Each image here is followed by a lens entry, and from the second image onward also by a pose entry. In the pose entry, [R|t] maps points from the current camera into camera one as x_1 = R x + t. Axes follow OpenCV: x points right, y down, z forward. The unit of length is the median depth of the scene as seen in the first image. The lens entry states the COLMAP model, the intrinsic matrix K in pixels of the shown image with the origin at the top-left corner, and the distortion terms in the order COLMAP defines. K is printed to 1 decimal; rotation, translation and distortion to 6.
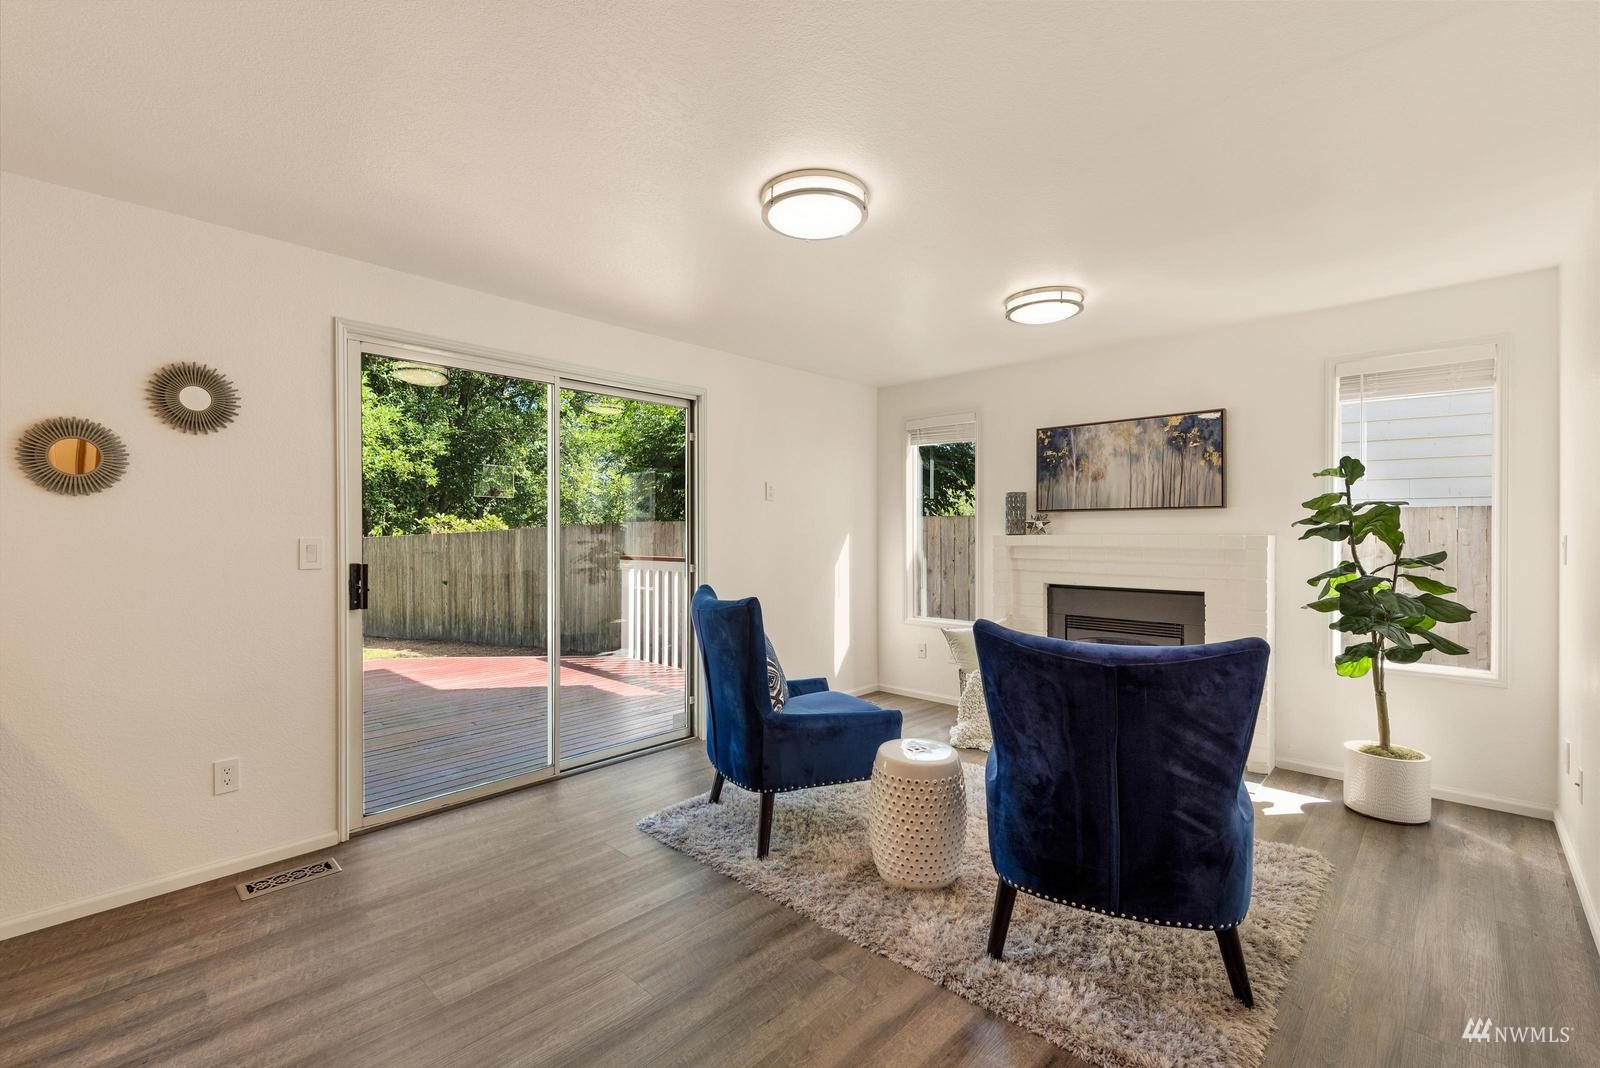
lens RADIAL K [[697.1, 0, 800.0], [0, 697.1, 534.0], [0, 0, 1]] dist [0.012488, -0.000114]
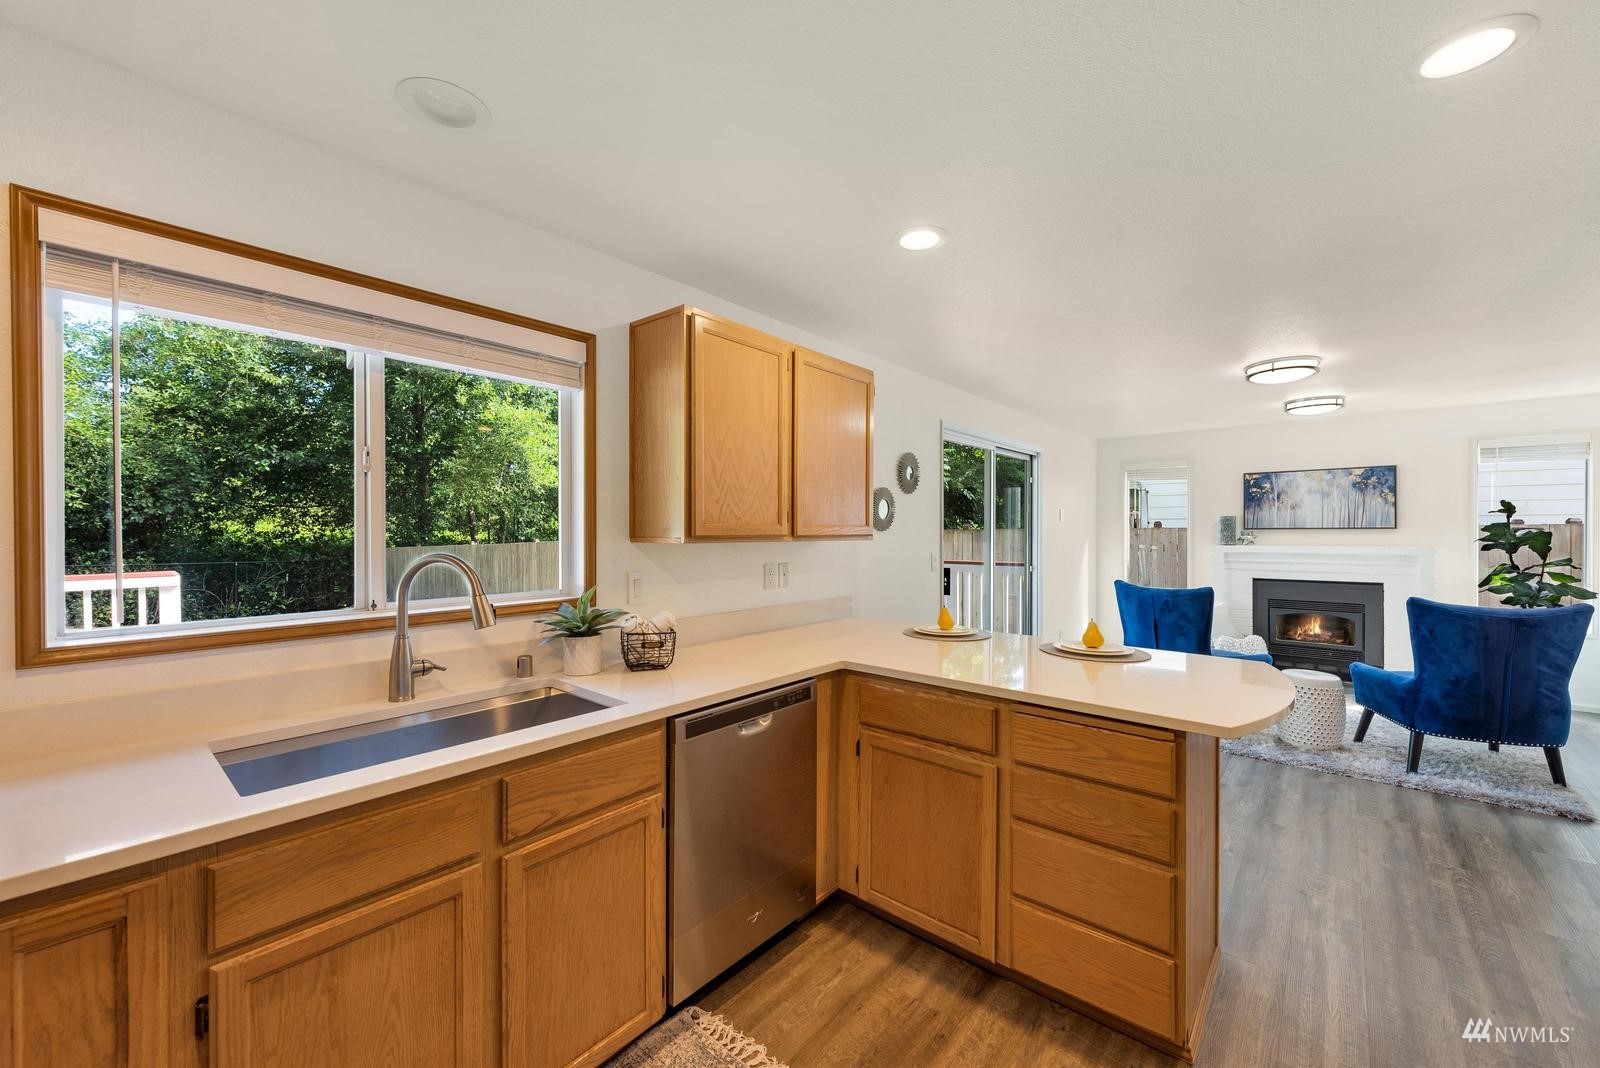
lens RADIAL K [[624.5, 0, 800.0], [0, 624.5, 534.0], [0, 0, 1]] dist [0.000531, -0.000138]
pose [[0.999383, -0.002074, 0.035061, -0.928601], [0.002101, 0.999998, -0.000721, -0.033372], [-0.035059, 0.000794, 0.999385, -0.412032]]
